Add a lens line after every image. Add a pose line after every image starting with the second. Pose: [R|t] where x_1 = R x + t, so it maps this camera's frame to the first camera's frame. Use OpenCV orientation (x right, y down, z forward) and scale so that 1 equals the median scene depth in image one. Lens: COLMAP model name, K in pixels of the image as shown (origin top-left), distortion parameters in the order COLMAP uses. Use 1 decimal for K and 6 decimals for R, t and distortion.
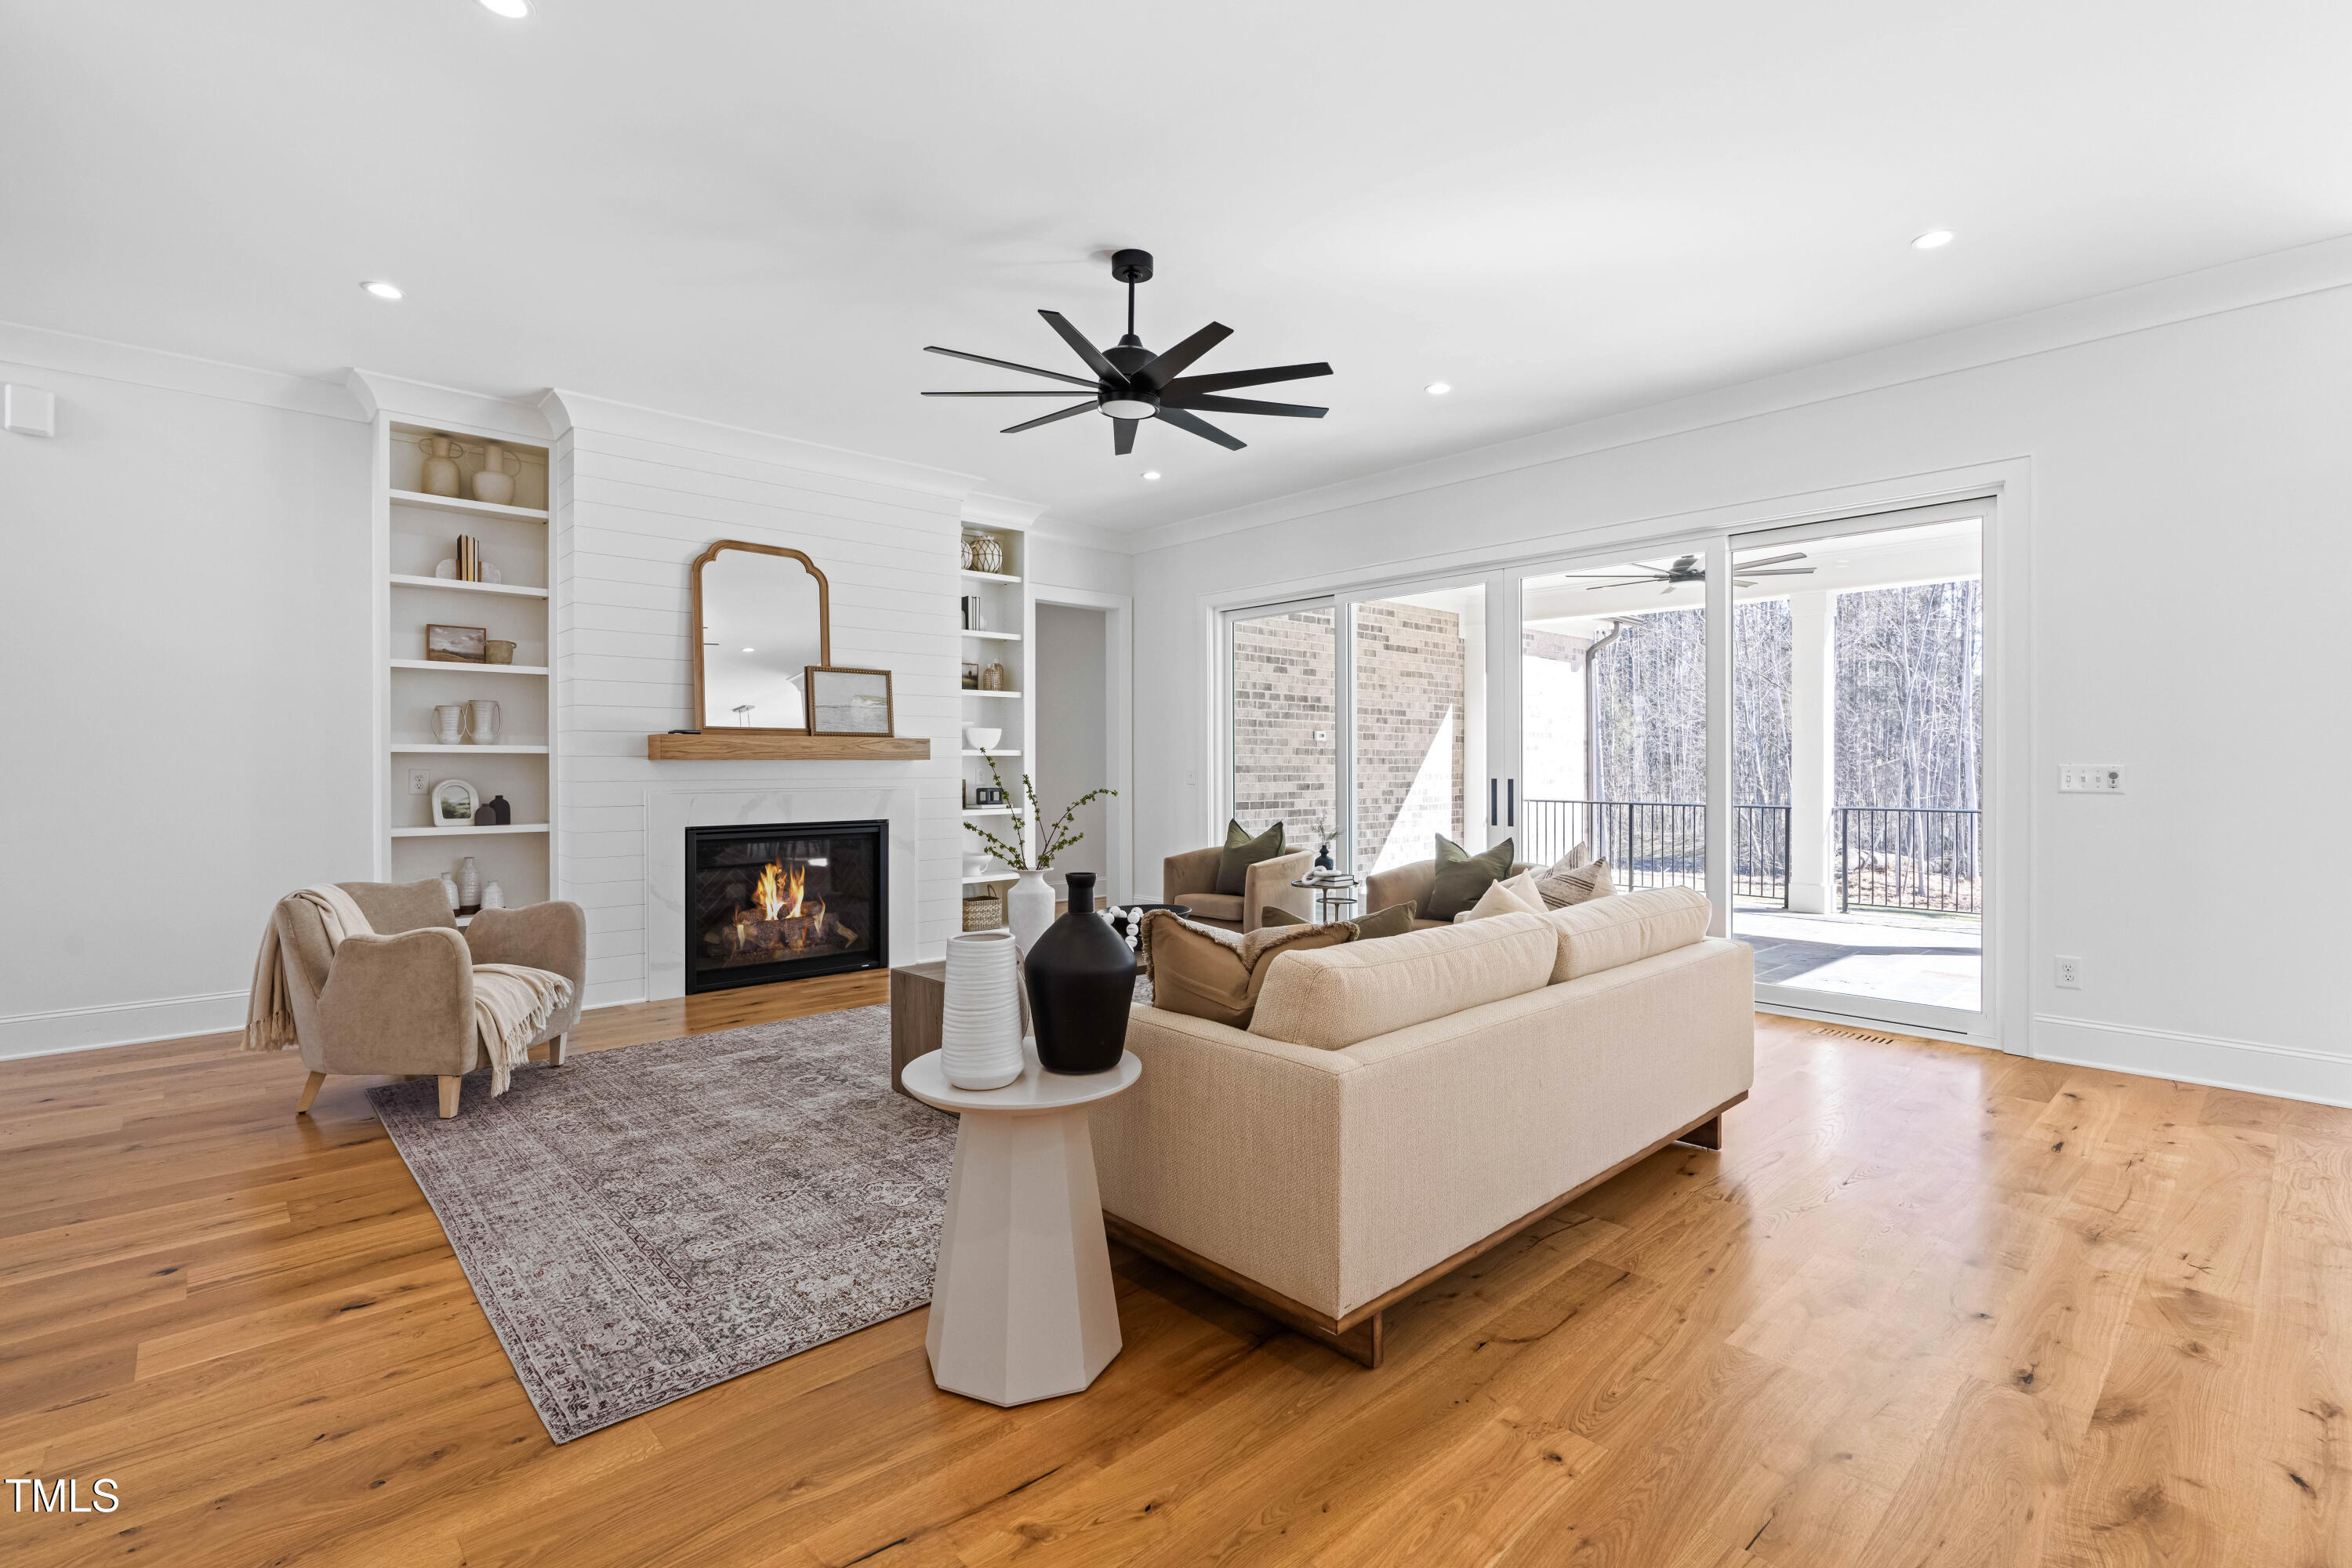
lens RADIAL K [[1073.5, 0, 1184.0], [0, 1073.5, 771.1], [0, 0, 1]] dist [-0.014318, 0.006523]
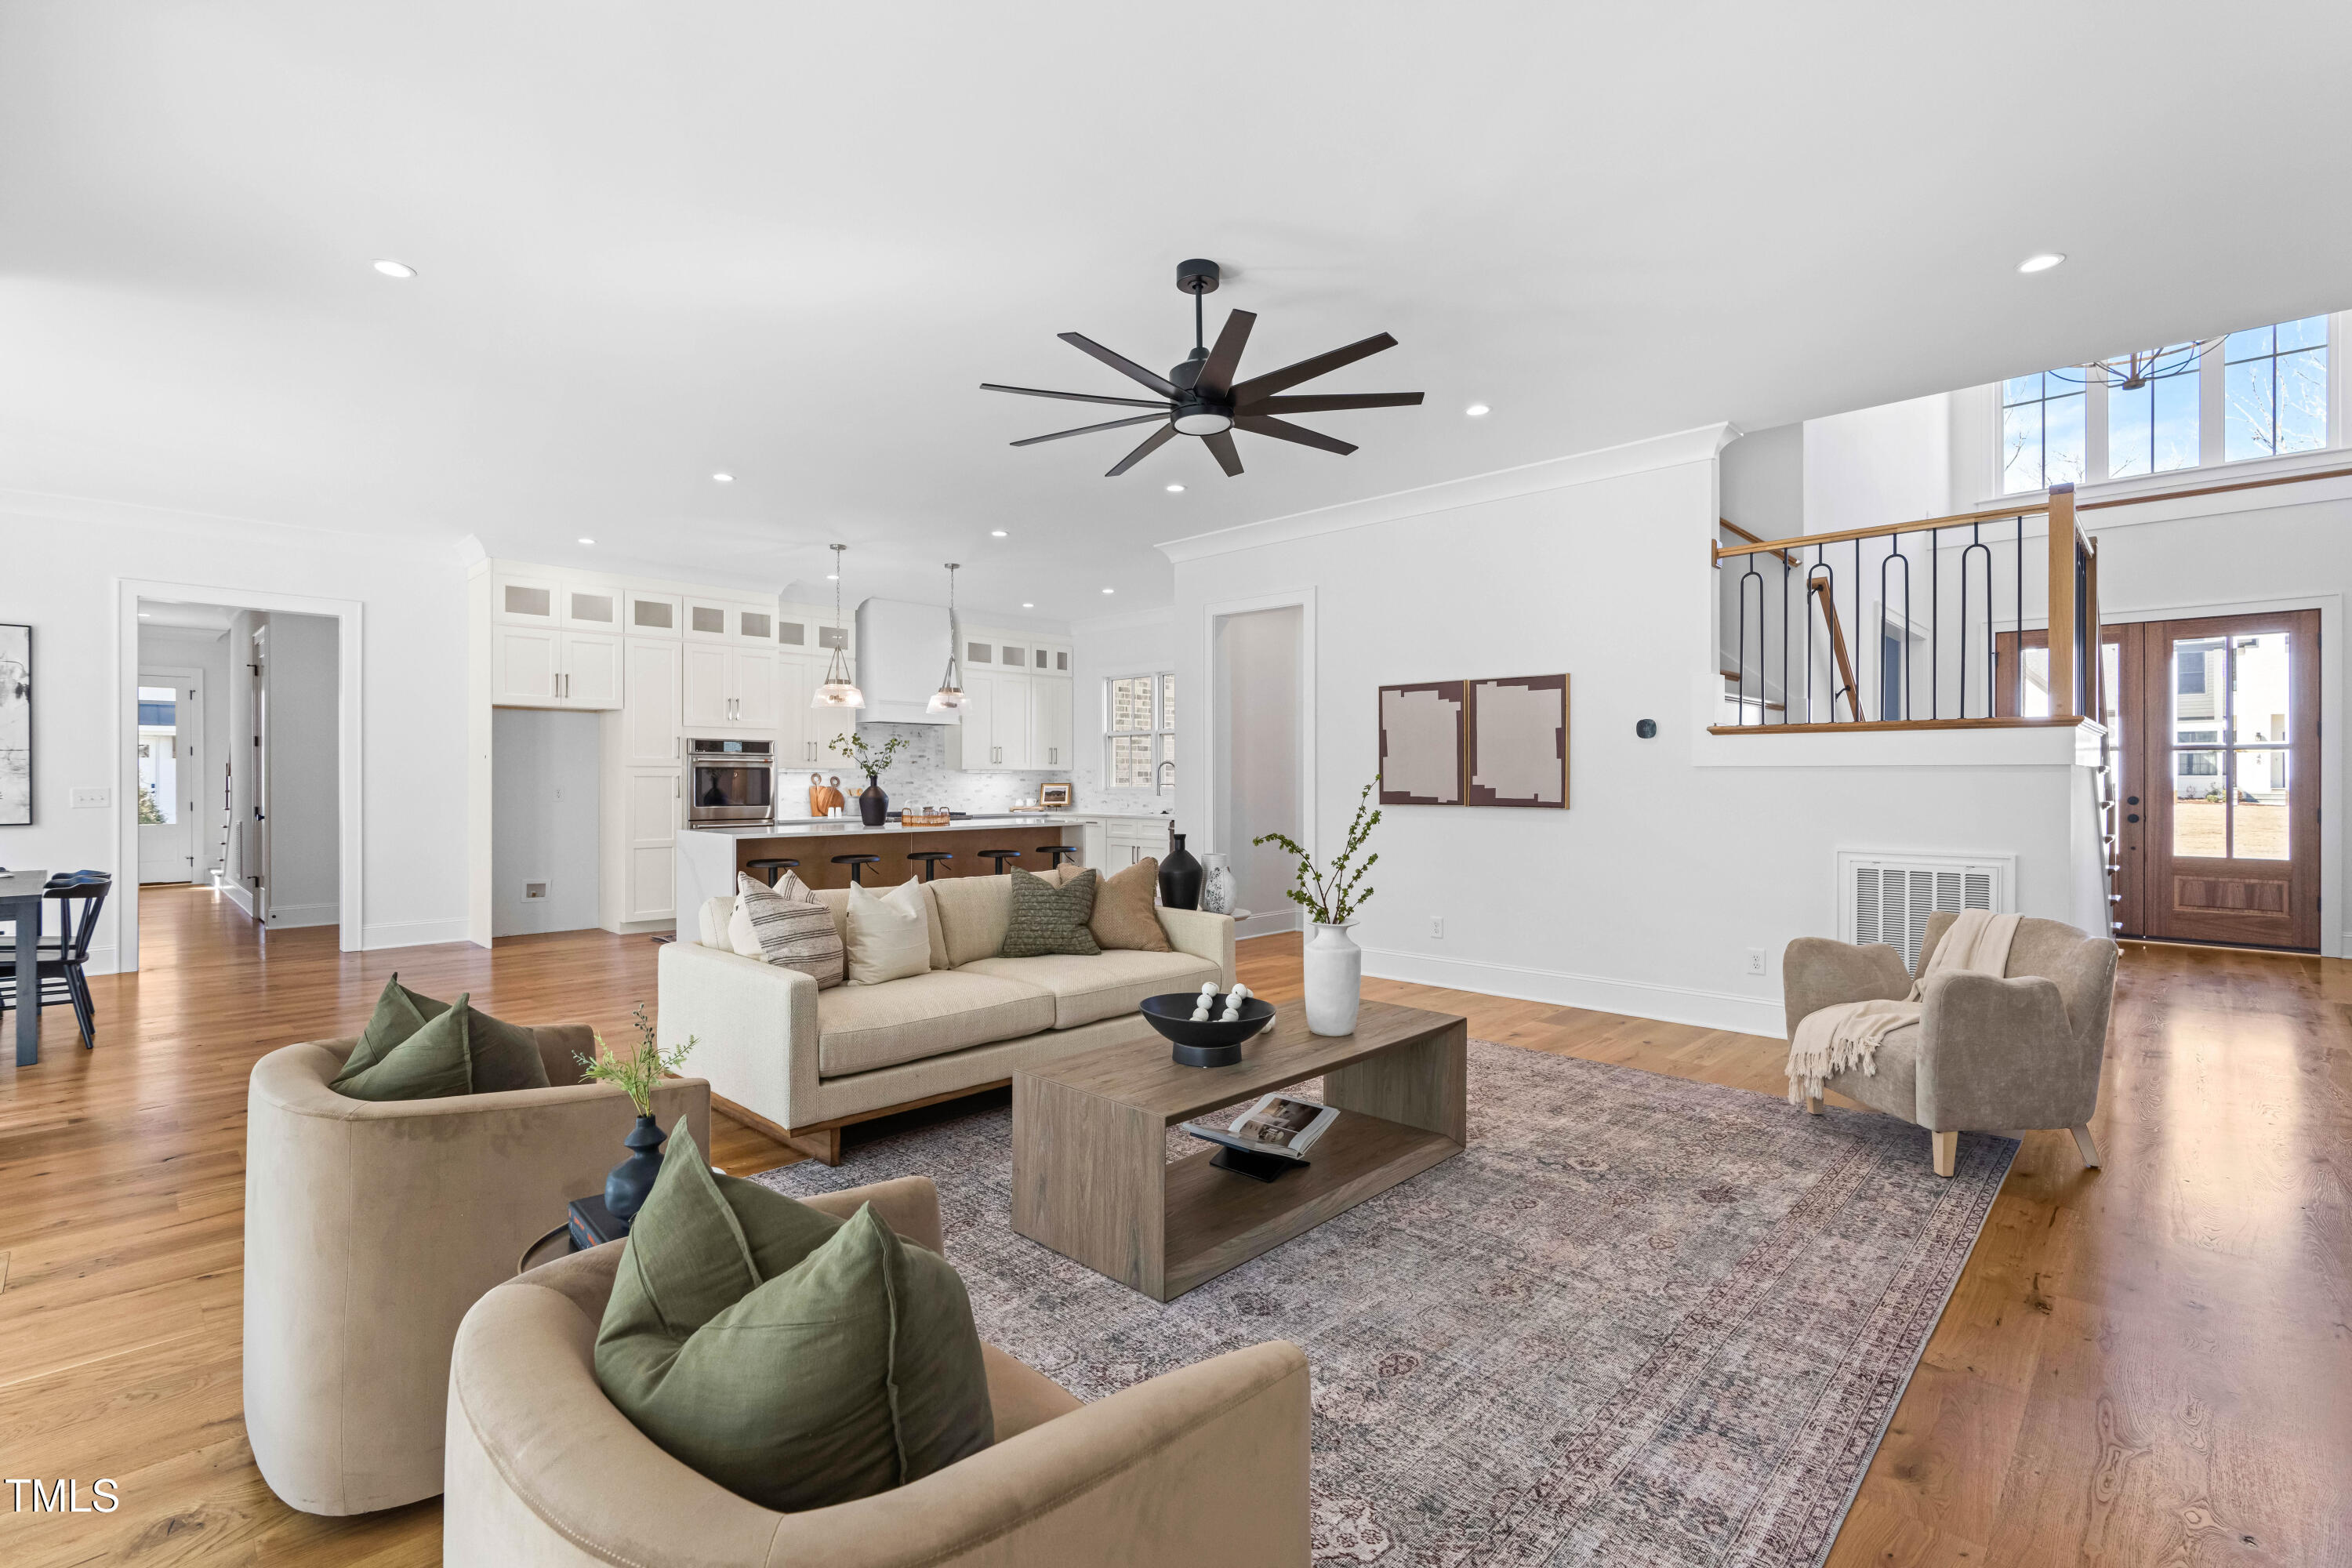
lens RADIAL K [[1064.7, 0, 1179.9], [0, 1064.7, 774.9], [0, 0, 1]] dist [-0.011765, 0.005198]
pose [[-0.998526, 0.001047, -0.054264, 0.019736], [0.000995, 0.999999, 0.000983, -0.023819], [0.054265, 0.000927, -0.998526, 1.936307]]
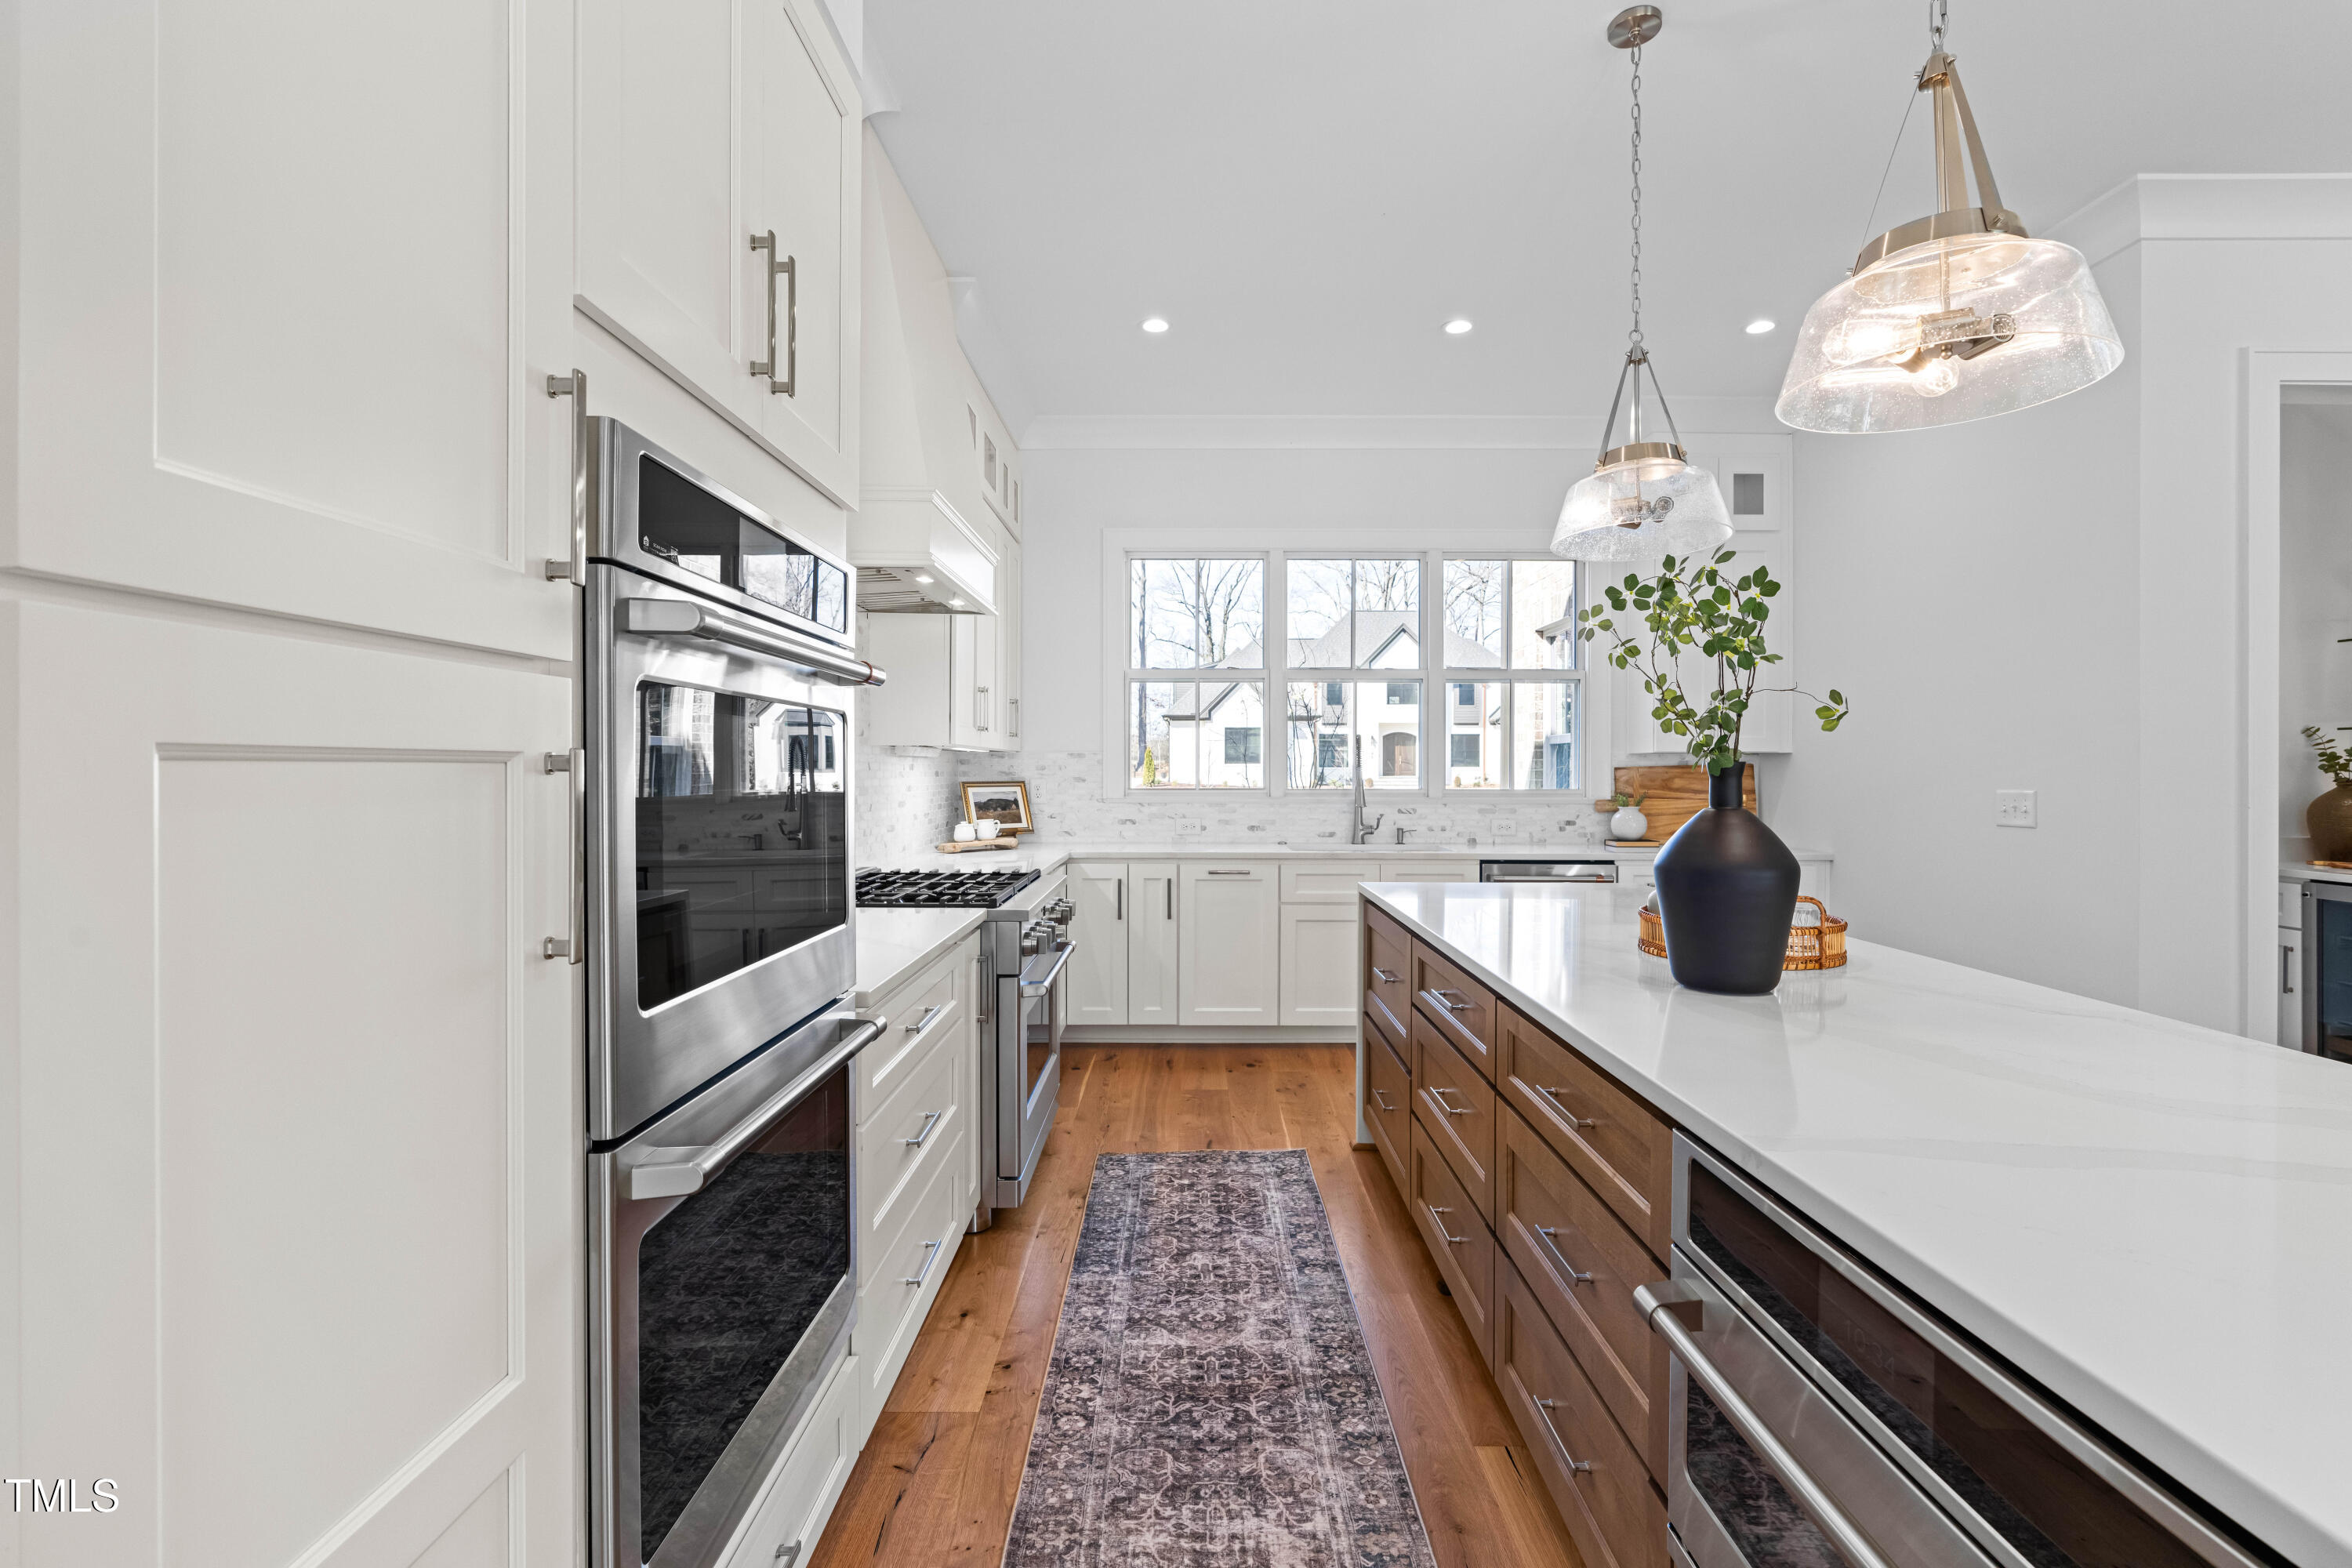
lens RADIAL K [[1064.7, 0, 1179.9], [0, 1064.7, 774.9], [0, 0, 1]] dist [-0.011765, 0.005198]
pose [[-0.687358, 0.003783, -0.726309, 1.038024], [-0.003741, 0.999955, 0.008749, -0.017535], [0.726309, 0.008731, -0.687313, -0.113828]]
